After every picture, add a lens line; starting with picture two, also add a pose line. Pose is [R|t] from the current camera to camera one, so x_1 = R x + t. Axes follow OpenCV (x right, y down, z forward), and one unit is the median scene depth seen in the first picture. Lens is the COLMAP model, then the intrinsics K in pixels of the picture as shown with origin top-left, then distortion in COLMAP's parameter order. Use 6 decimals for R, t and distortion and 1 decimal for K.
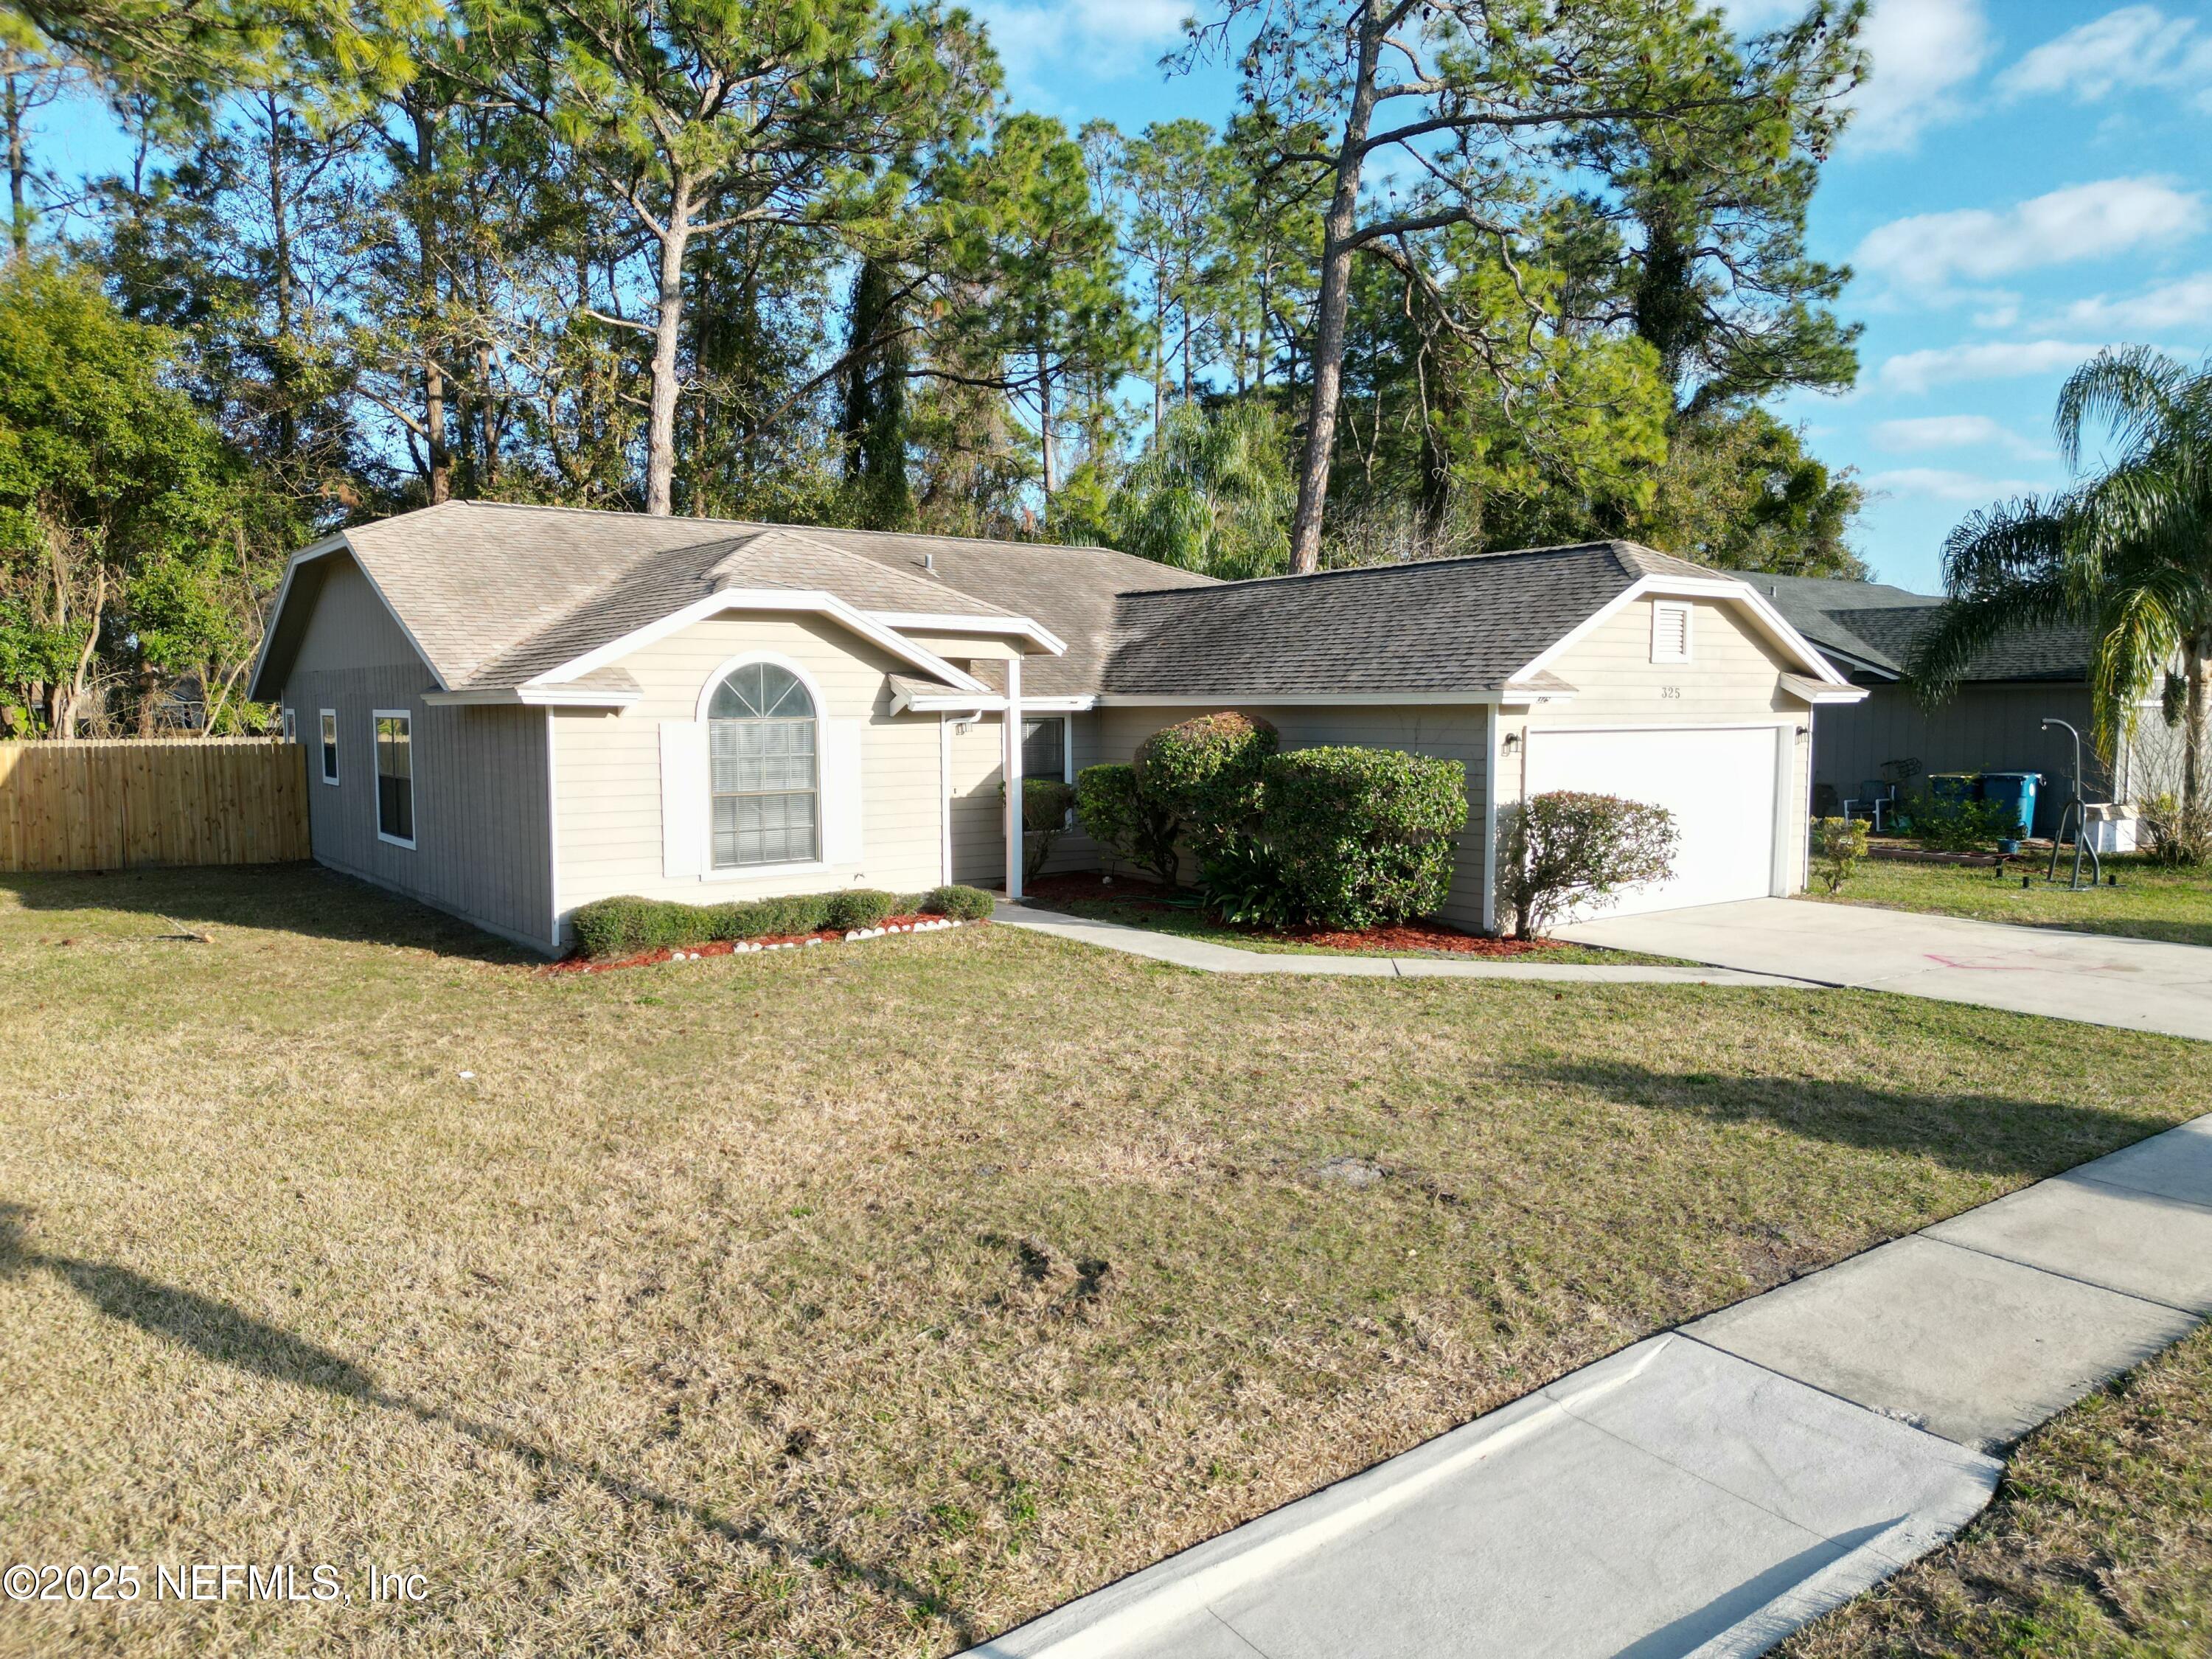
lens RADIAL K [[1535.1, 0, 1093.4], [0, 1535.1, 832.6], [0, 0, 1]] dist [0.035335, -0.015926]
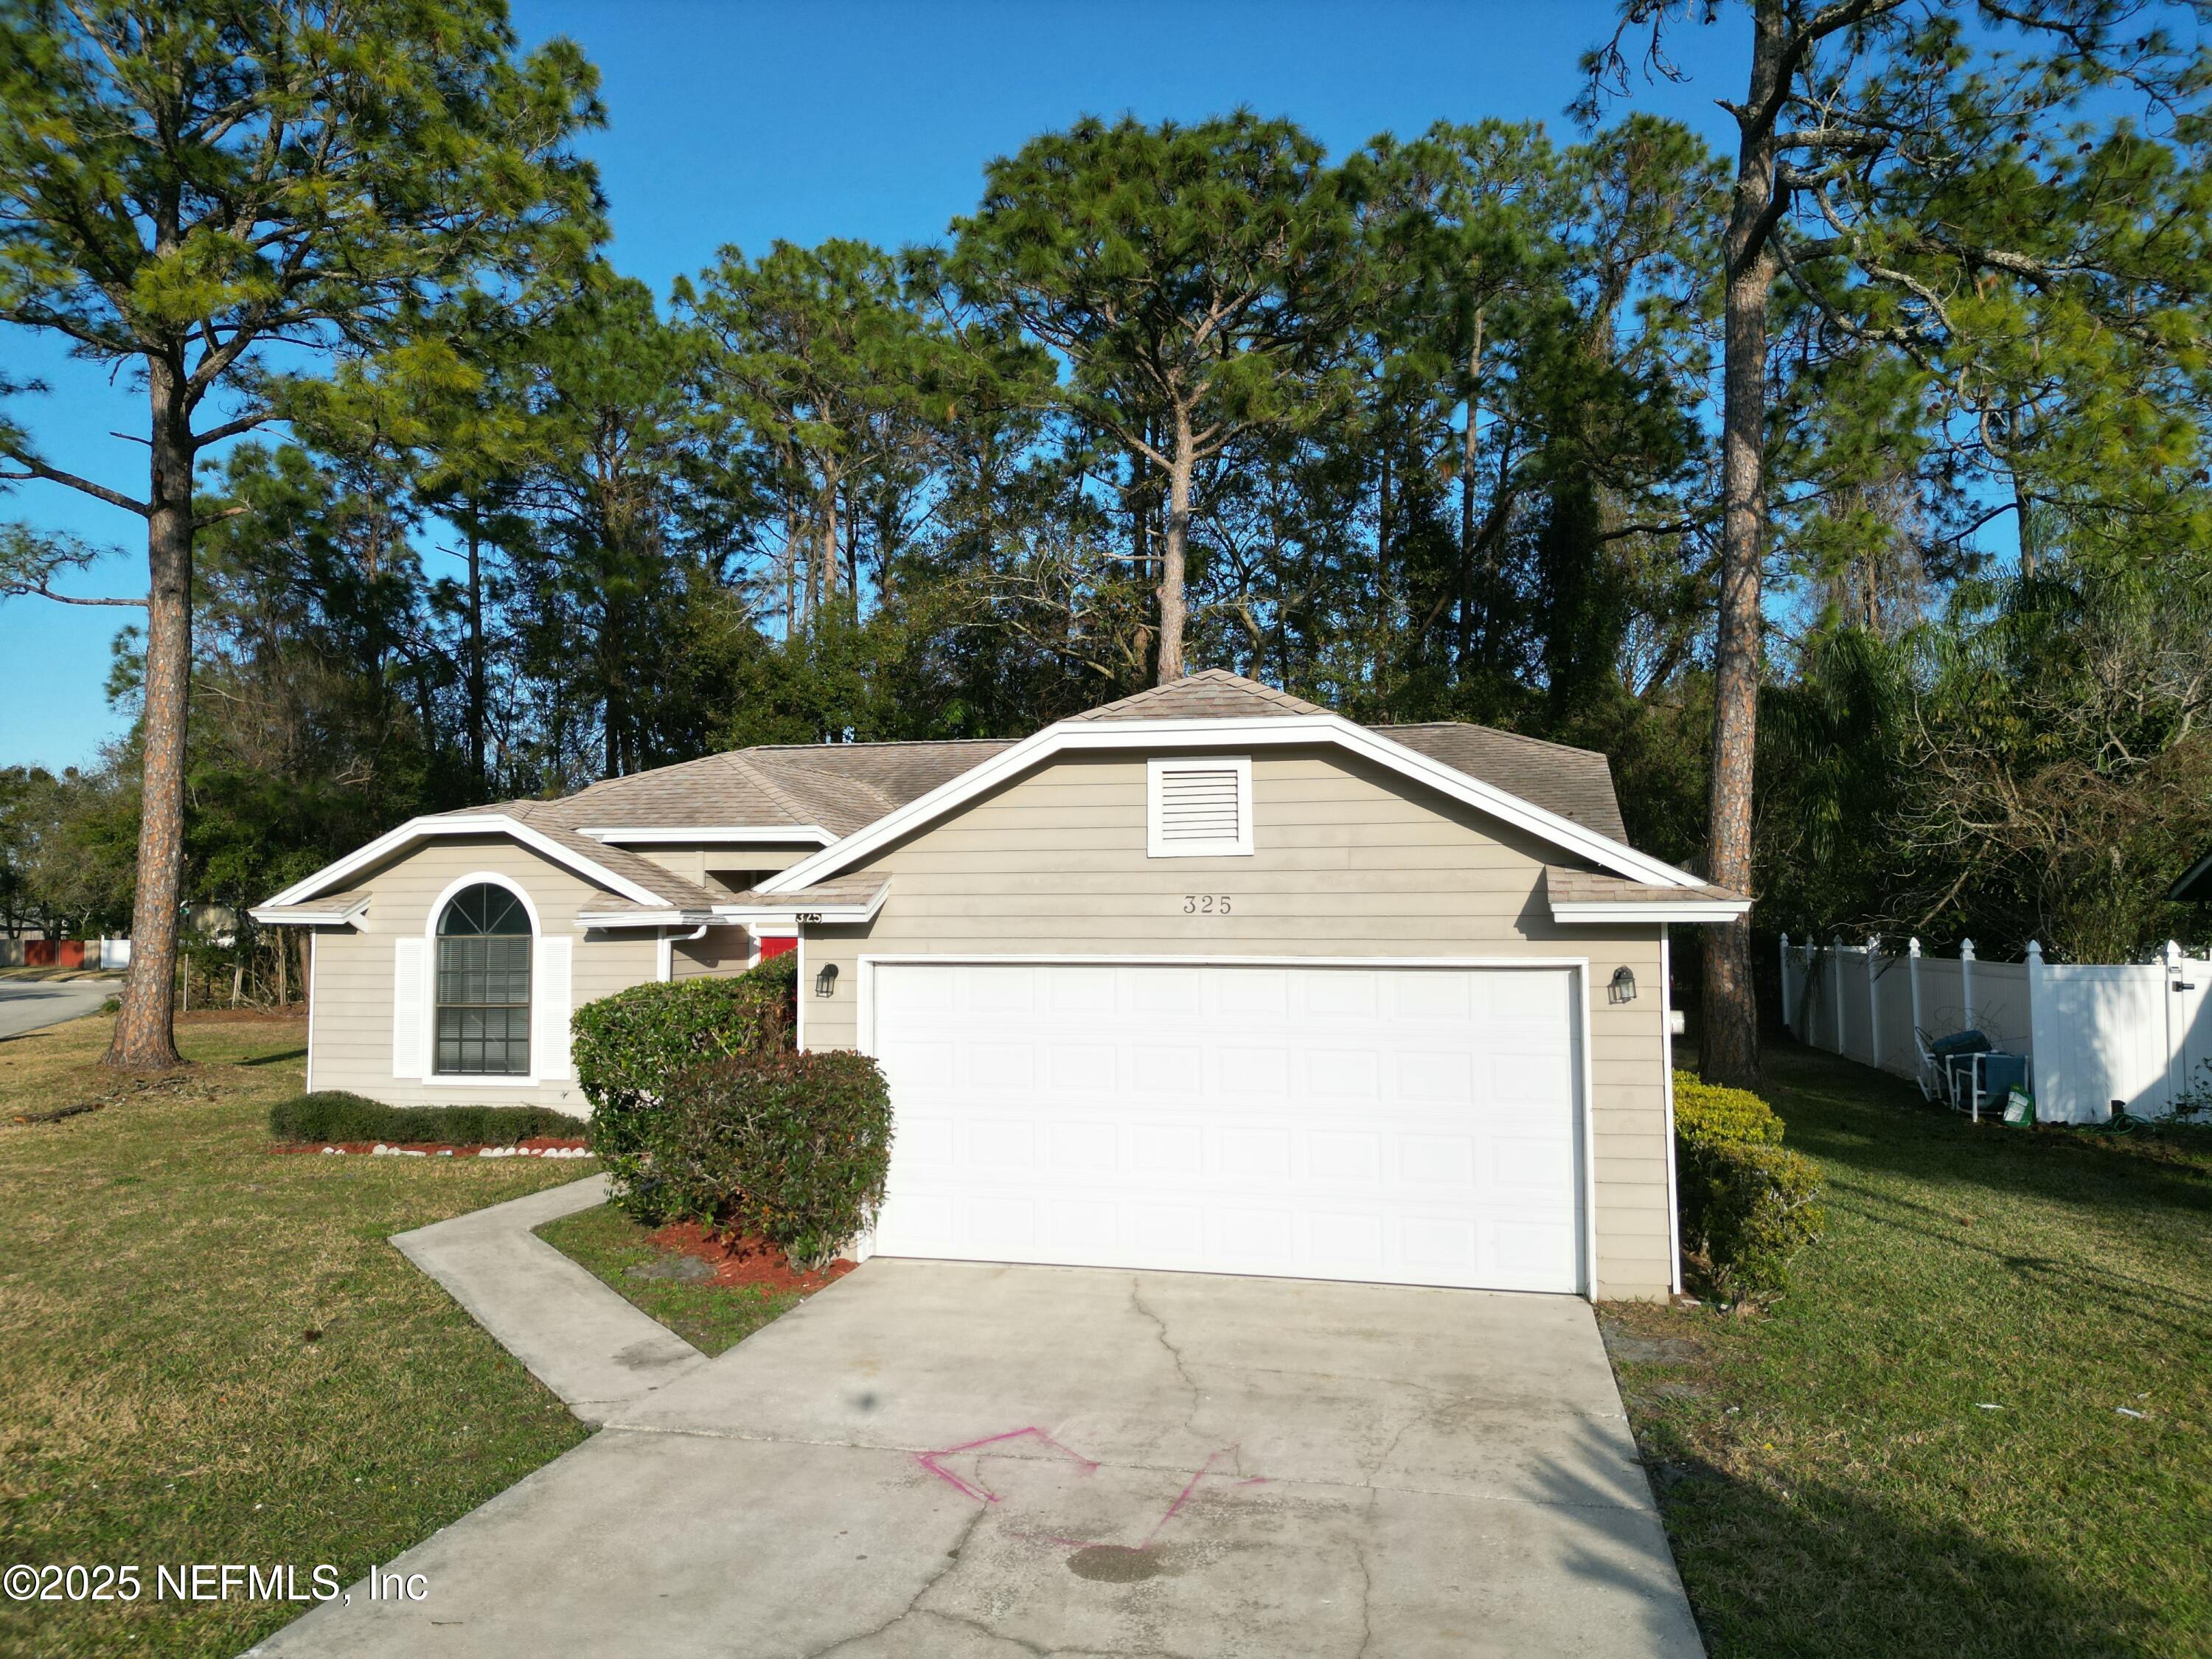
lens RADIAL K [[1535.1, 0, 1101.5], [0, 1535.1, 828.0], [0, 0, 1]] dist [0.035335, -0.015926]
pose [[0.645137, -0.044994, -0.762741, 0.865146], [-0.060835, 0.992071, -0.109977, -0.055615], [0.761641, 0.117352, 0.637285, 0.622618]]
